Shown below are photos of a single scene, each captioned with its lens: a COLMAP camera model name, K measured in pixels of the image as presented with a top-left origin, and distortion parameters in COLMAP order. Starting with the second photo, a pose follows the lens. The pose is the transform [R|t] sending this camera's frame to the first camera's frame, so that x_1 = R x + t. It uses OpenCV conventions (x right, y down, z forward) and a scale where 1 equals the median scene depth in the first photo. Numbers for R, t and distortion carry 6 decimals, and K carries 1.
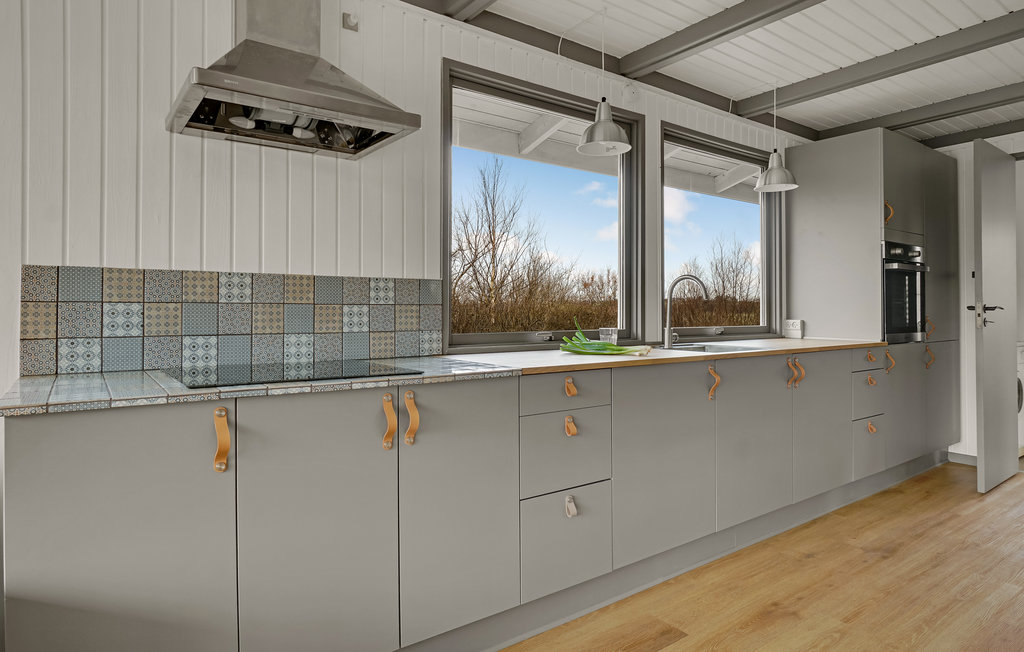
lens RADIAL K [[588.4, 0, 511.2], [0, 588.4, 304.2], [0, 0, 1]] dist [-0.003334, 0.000142]
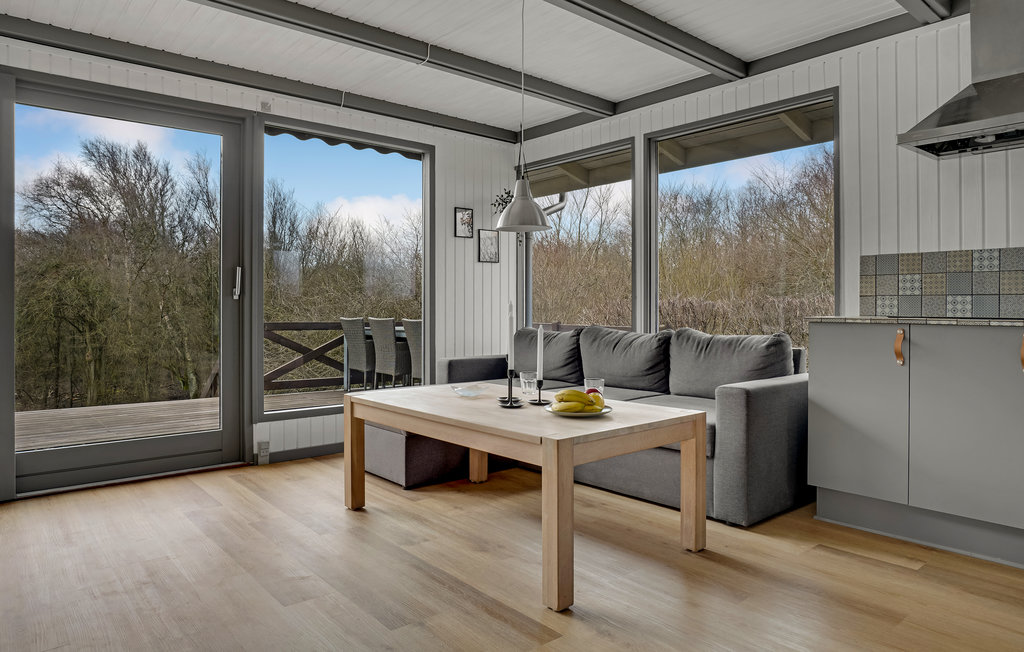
lens RADIAL K [[650.0, 0, 514.3], [0, 650.0, 306.7], [0, 0, 1]] dist [-0.010947, -0.001751]
pose [[0.070095, -0.001528, -0.997539, 0.740852], [0.007331, 0.999973, -0.001017, 0.057098], [0.997513, -0.007241, 0.070105, -0.154873]]
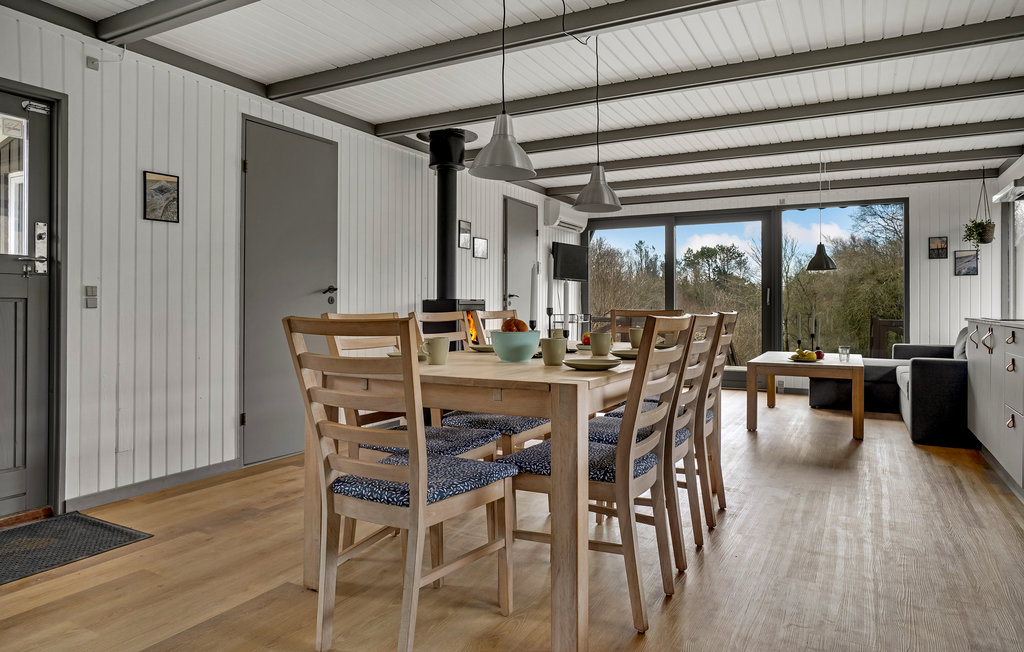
lens RADIAL K [[650.0, 0, 514.3], [0, 650.0, 306.7], [0, 0, 1]] dist [-0.010947, -0.001751]
pose [[-0.905830, -0.000884, -0.423641, 1.554709], [0.001087, 0.999990, -0.004412, 0.052663], [0.423641, -0.004457, -0.905819, 1.703609]]
